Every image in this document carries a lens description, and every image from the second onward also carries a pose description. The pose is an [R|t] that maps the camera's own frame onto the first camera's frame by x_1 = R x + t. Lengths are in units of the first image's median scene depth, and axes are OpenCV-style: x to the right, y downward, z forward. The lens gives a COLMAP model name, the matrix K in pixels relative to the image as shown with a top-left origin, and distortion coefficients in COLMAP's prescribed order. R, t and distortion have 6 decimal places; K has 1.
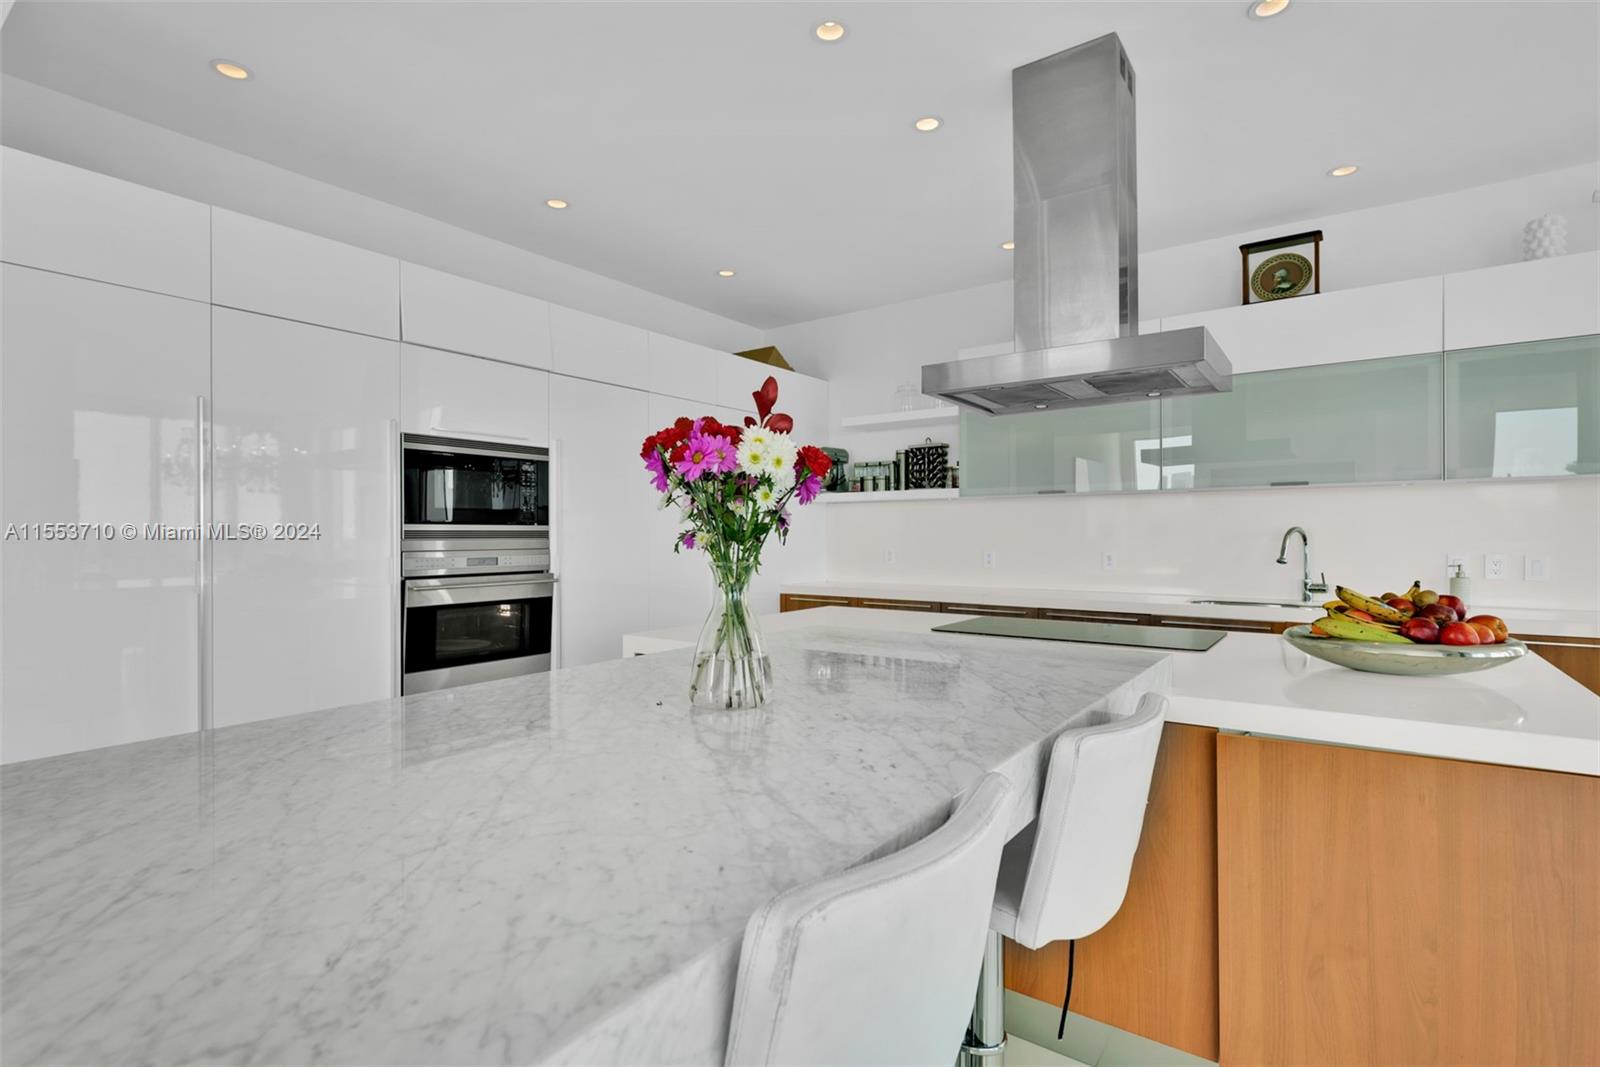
lens RADIAL K [[771.8, 0, 762.8], [0, 771.8, 530.7], [0, 0, 1]] dist [0.001840, 0.000457]
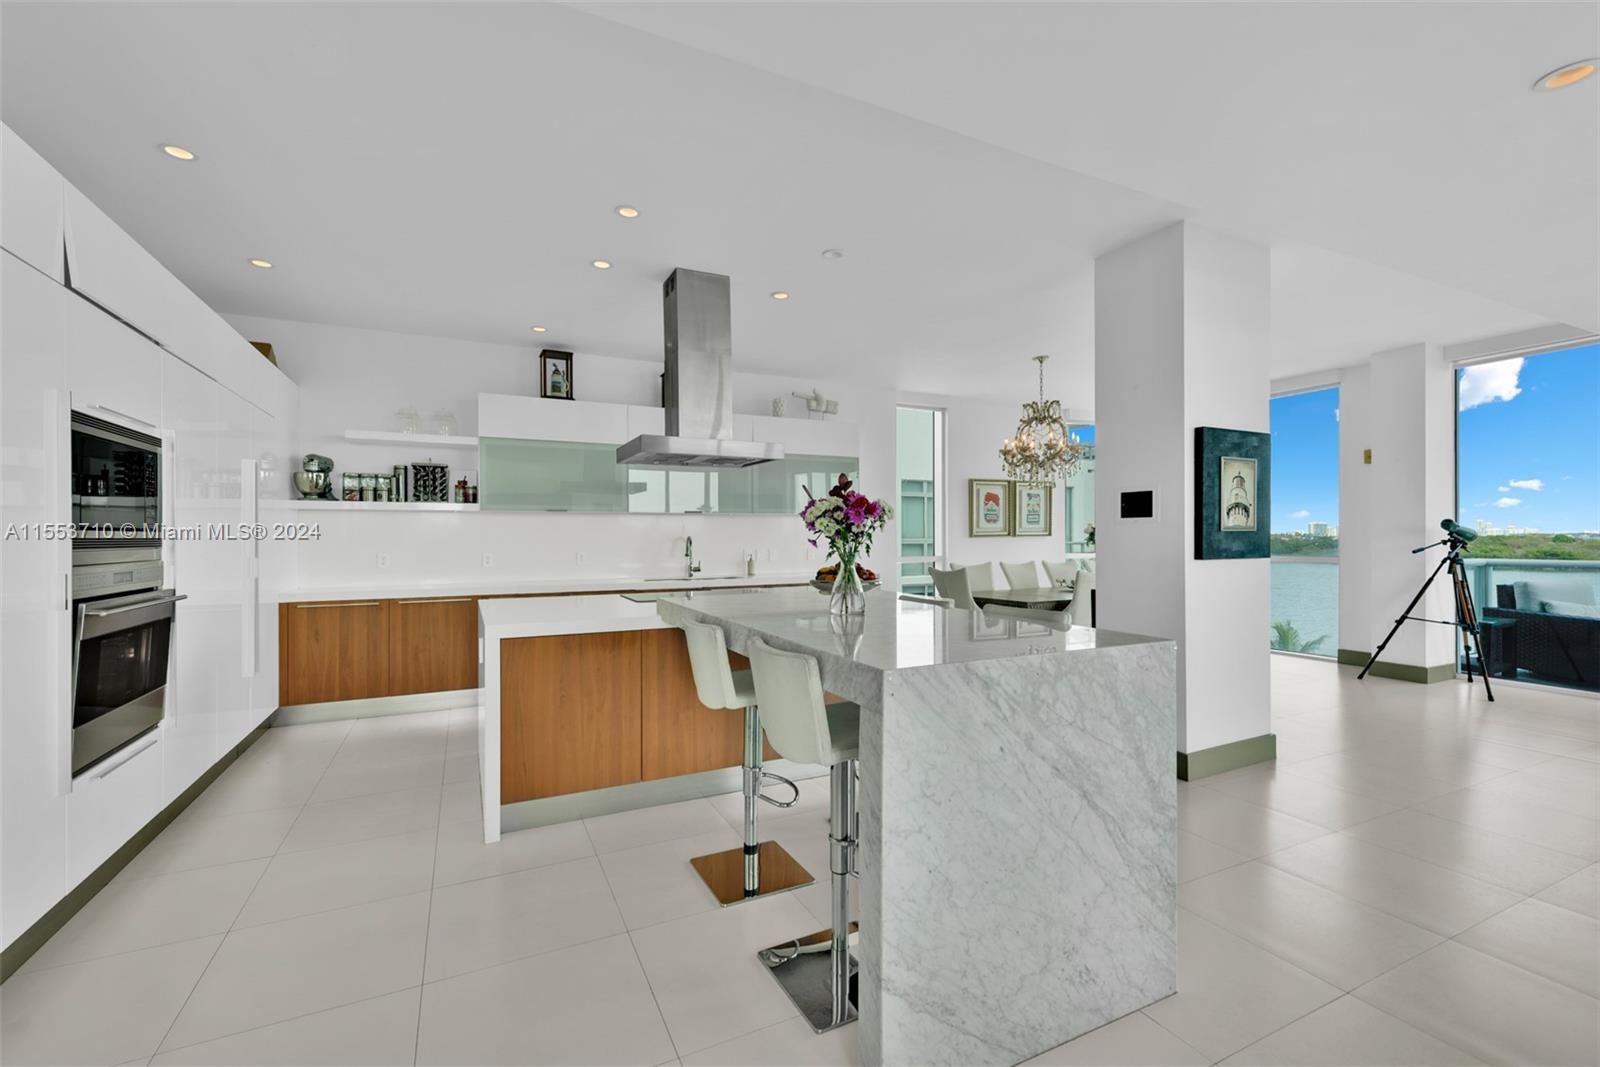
lens RADIAL K [[669.3, 0, 810.8], [0, 669.3, 539.3], [0, 0, 1]] dist [0.002530, -0.000404]
pose [[0.441690, -0.001675, 0.897166, -0.441010], [-0.000761, 0.999997, 0.002242, -0.000574], [-0.897168, -0.001673, 0.441687, 0.041799]]
